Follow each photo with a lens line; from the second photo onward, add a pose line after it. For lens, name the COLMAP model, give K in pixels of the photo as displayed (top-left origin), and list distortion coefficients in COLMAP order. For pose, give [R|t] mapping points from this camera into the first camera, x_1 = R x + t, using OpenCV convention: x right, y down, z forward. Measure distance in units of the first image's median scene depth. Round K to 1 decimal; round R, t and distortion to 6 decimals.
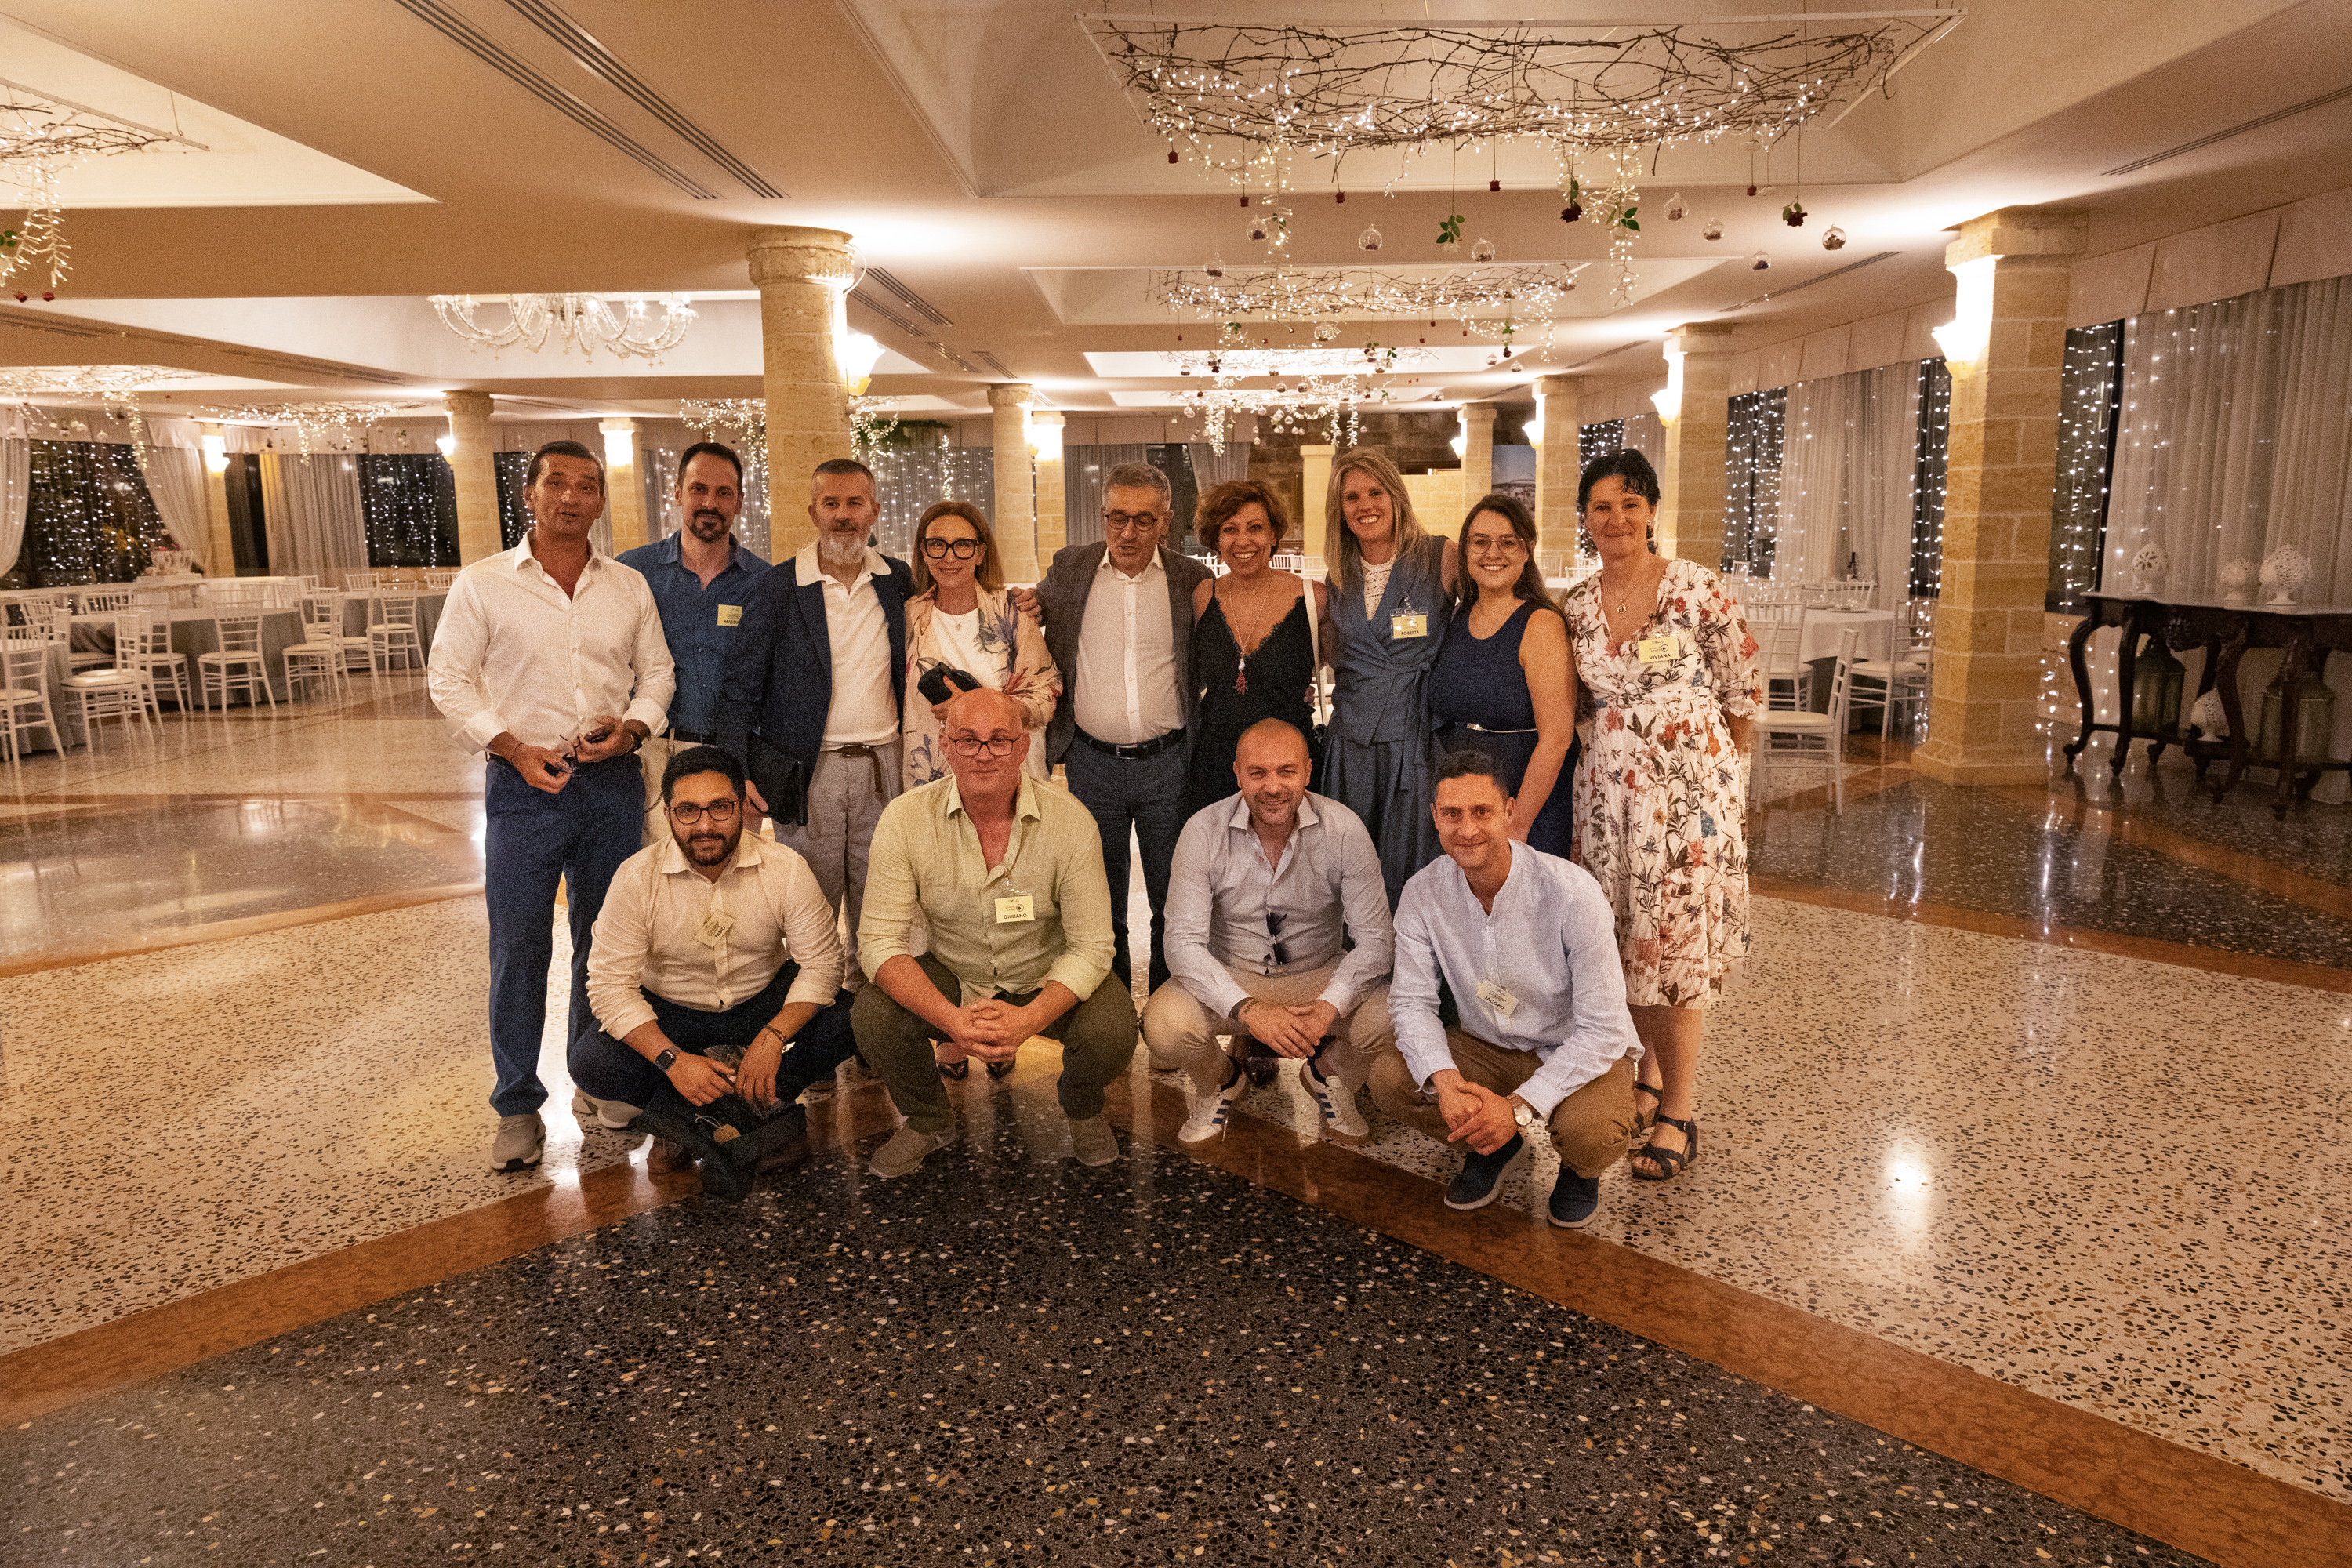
lens RADIAL K [[1586.5, 0, 1190.4], [0, 1586.5, 783.8], [0, 0, 1]] dist [0.003385, 0.002092]
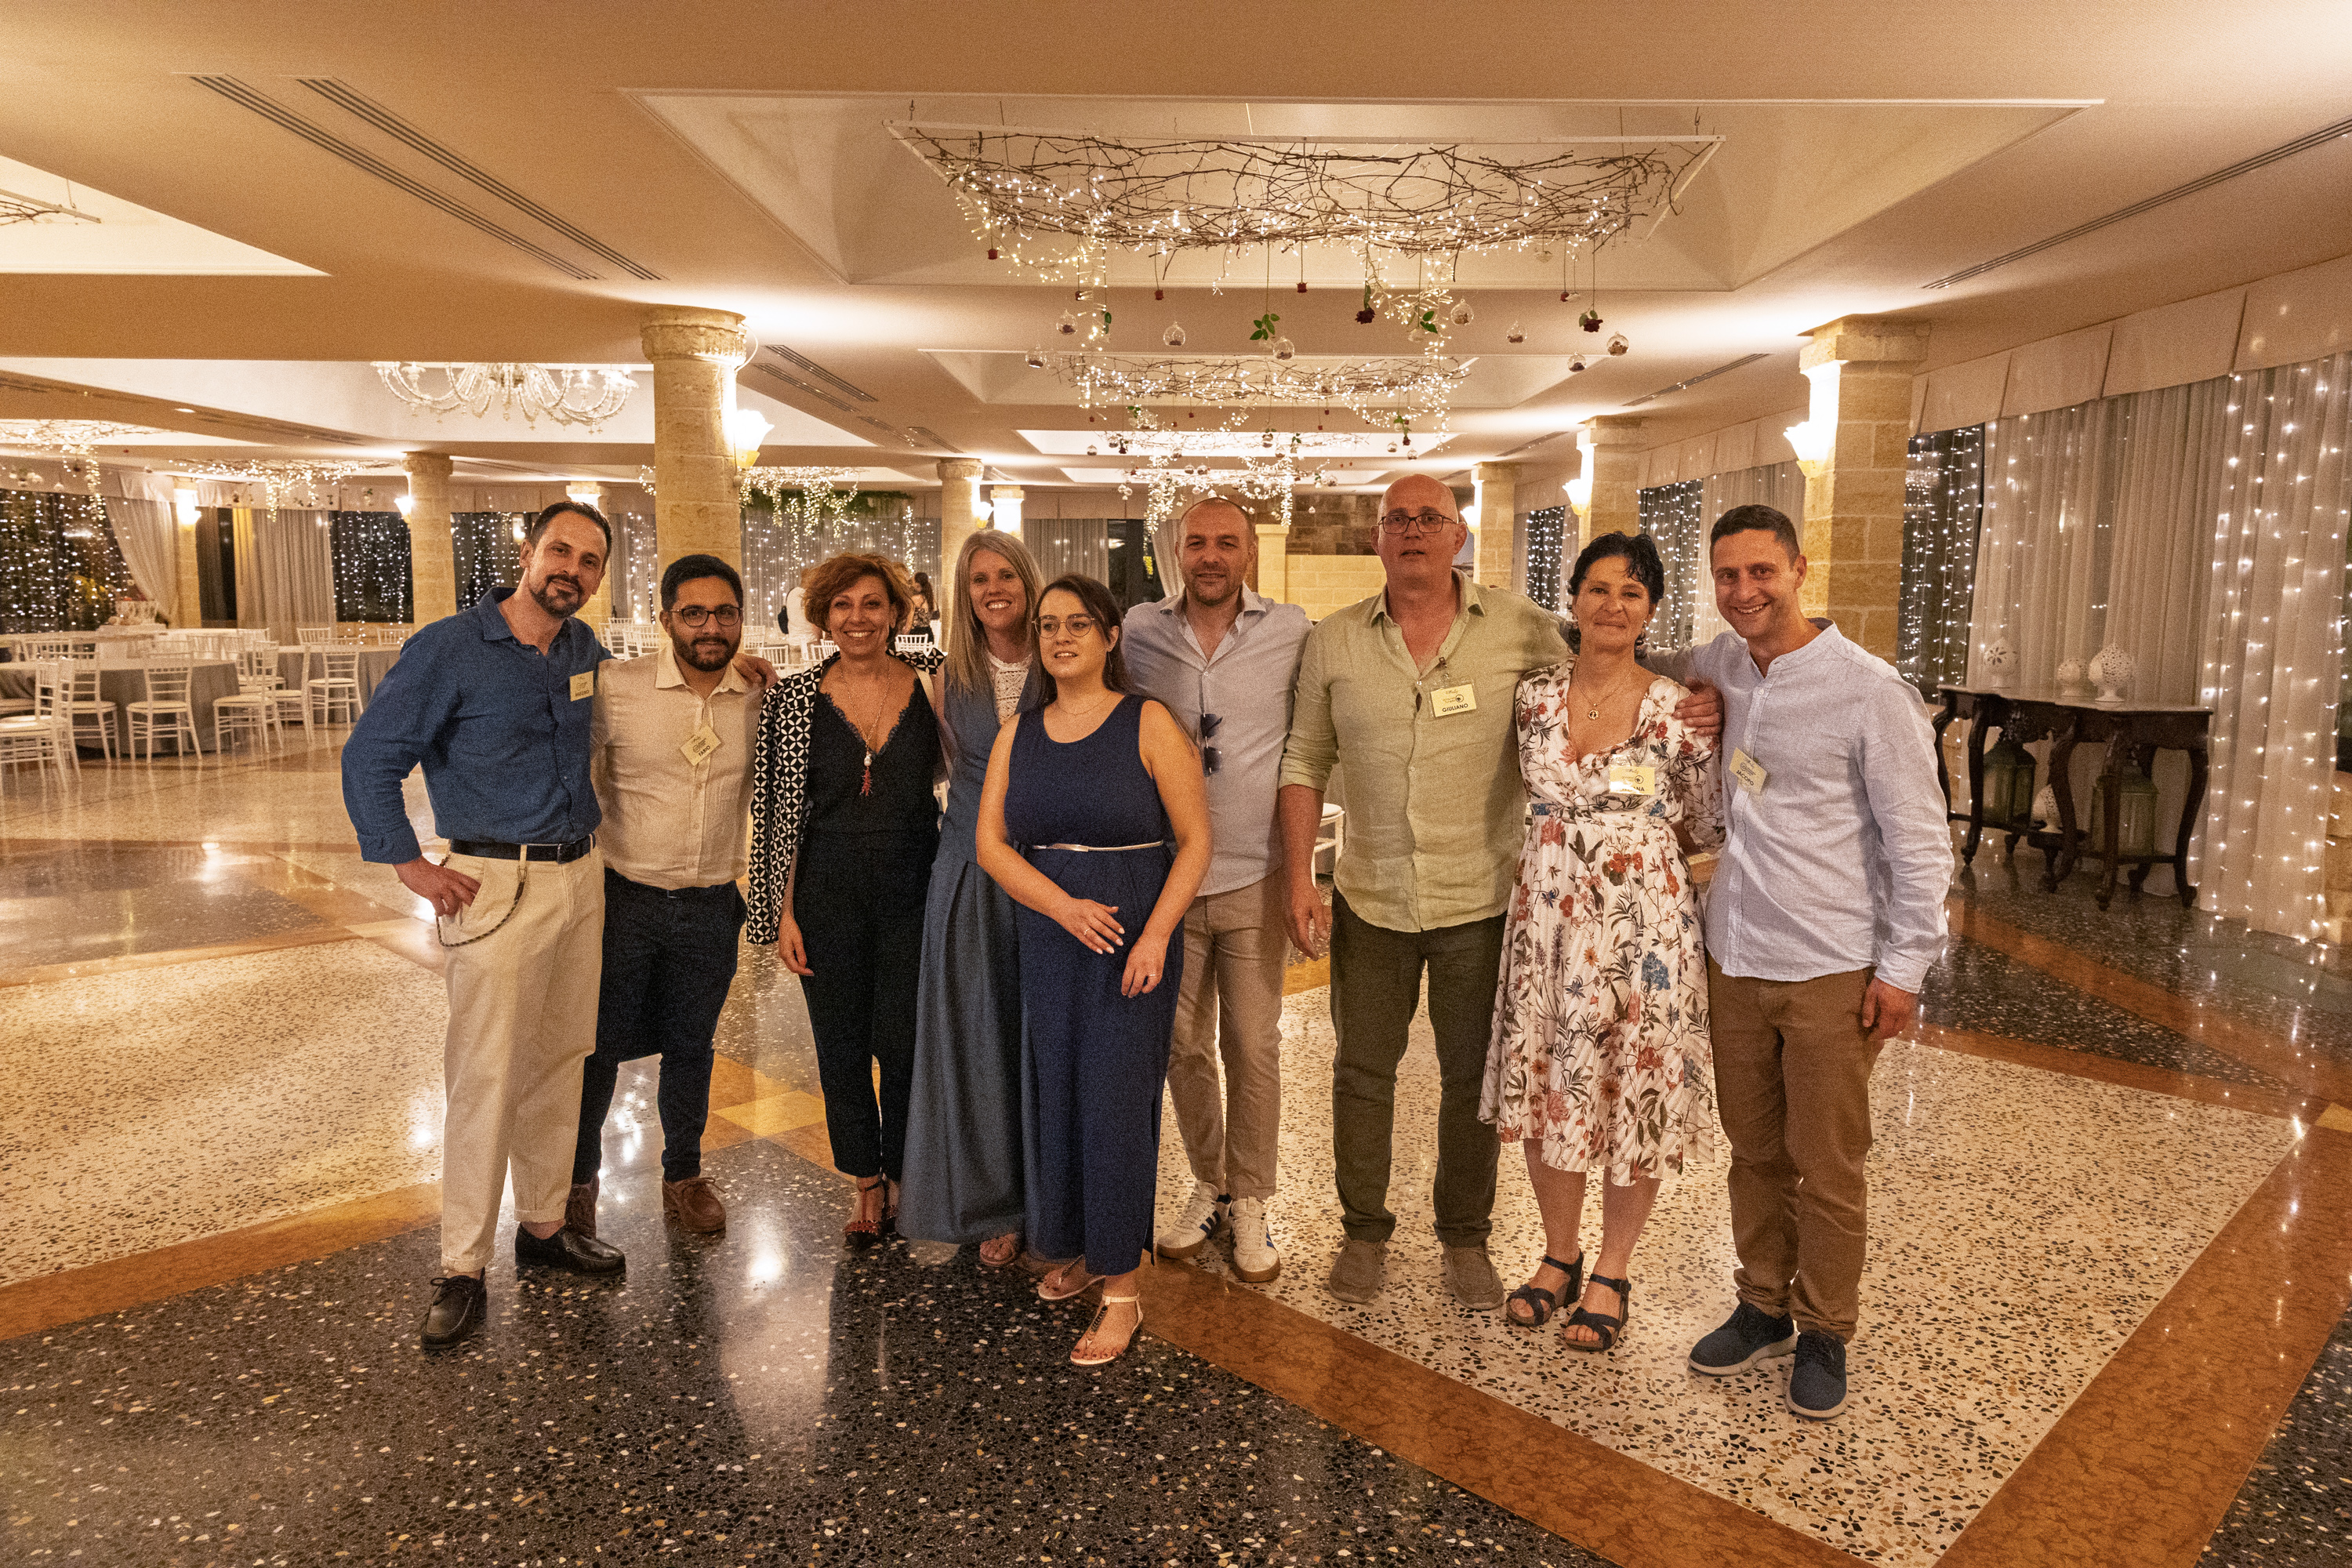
lens RADIAL K [[1586.5, 0, 1187.8], [0, 1586.5, 777.4], [0, 0, 1]] dist [0.003385, 0.002092]
pose [[0.999733, 0.023083, 0.000992, 0.140664], [-0.023006, 0.998519, -0.049310, 0.001382], [-0.002129, 0.049274, 0.998783, -0.038886]]
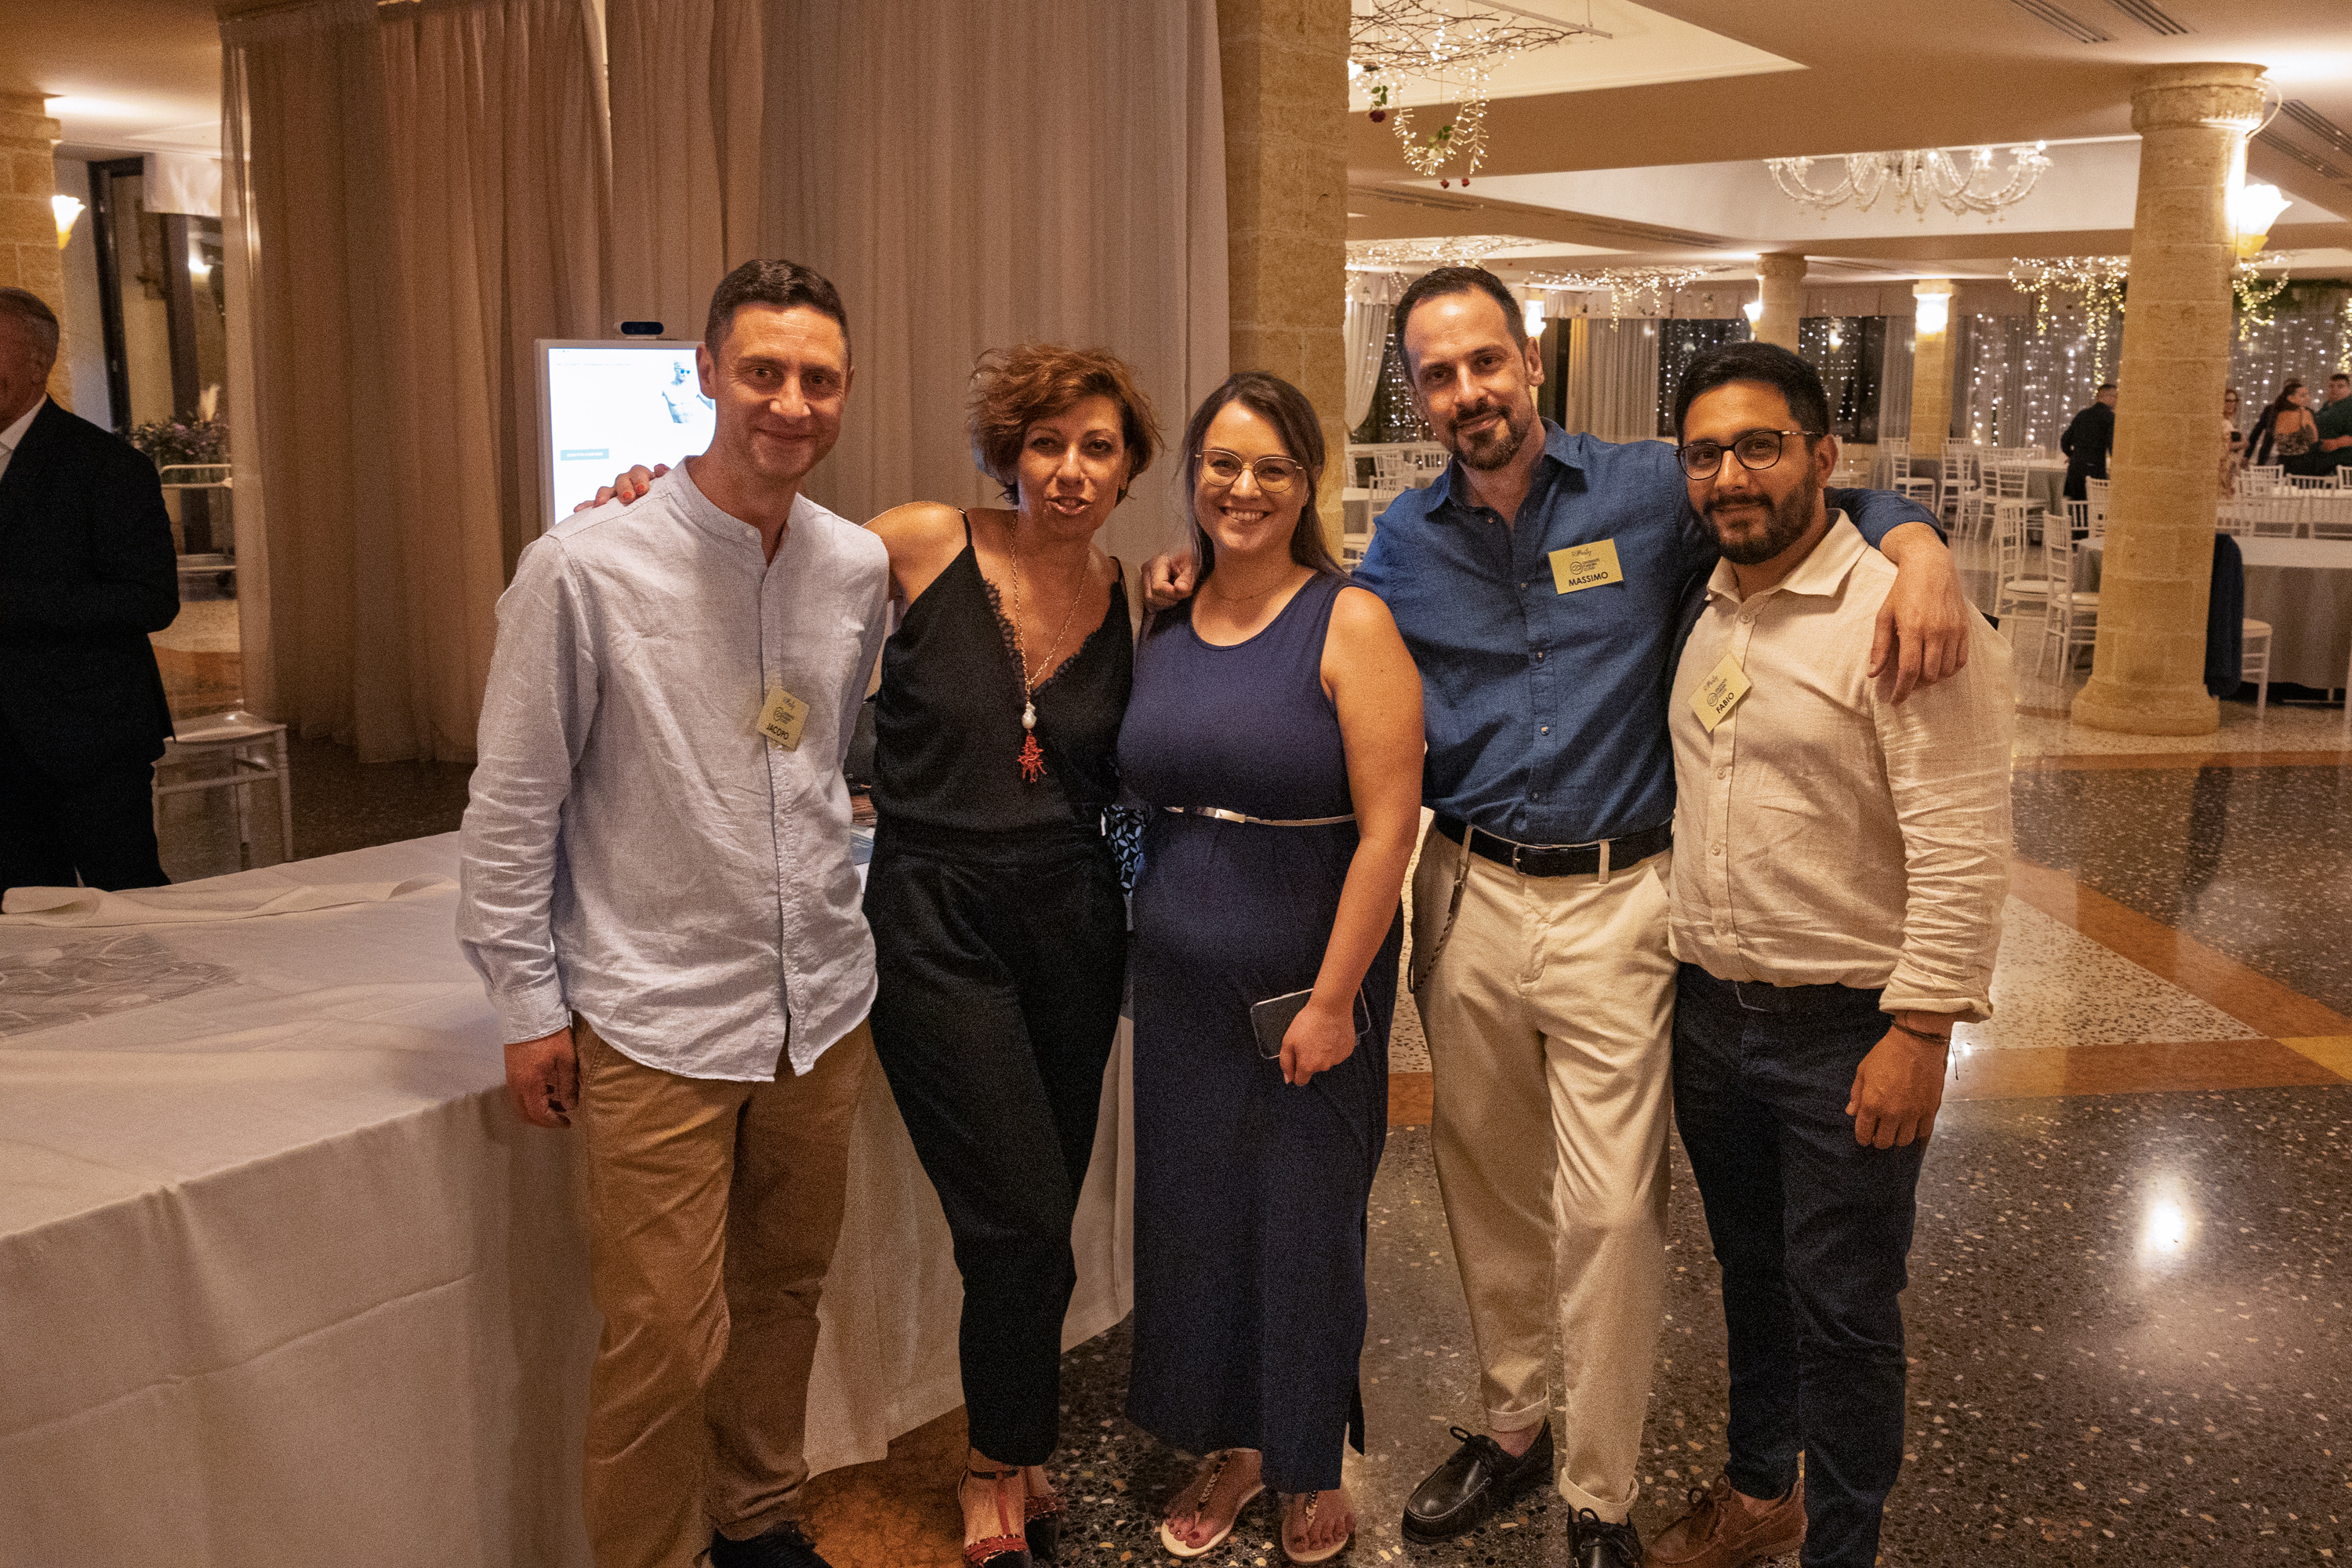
lens RADIAL K [[1861.7, 0, 1315.4], [0, 1861.7, 675.8], [0, 0, 1]] dist [0.001548, 0.001089]
pose [[0.798059, 0.117484, -0.591015, 0.007369], [-0.126137, 0.991651, 0.026799, 0.016764], [0.589229, 0.053162, 0.806215, -0.118820]]
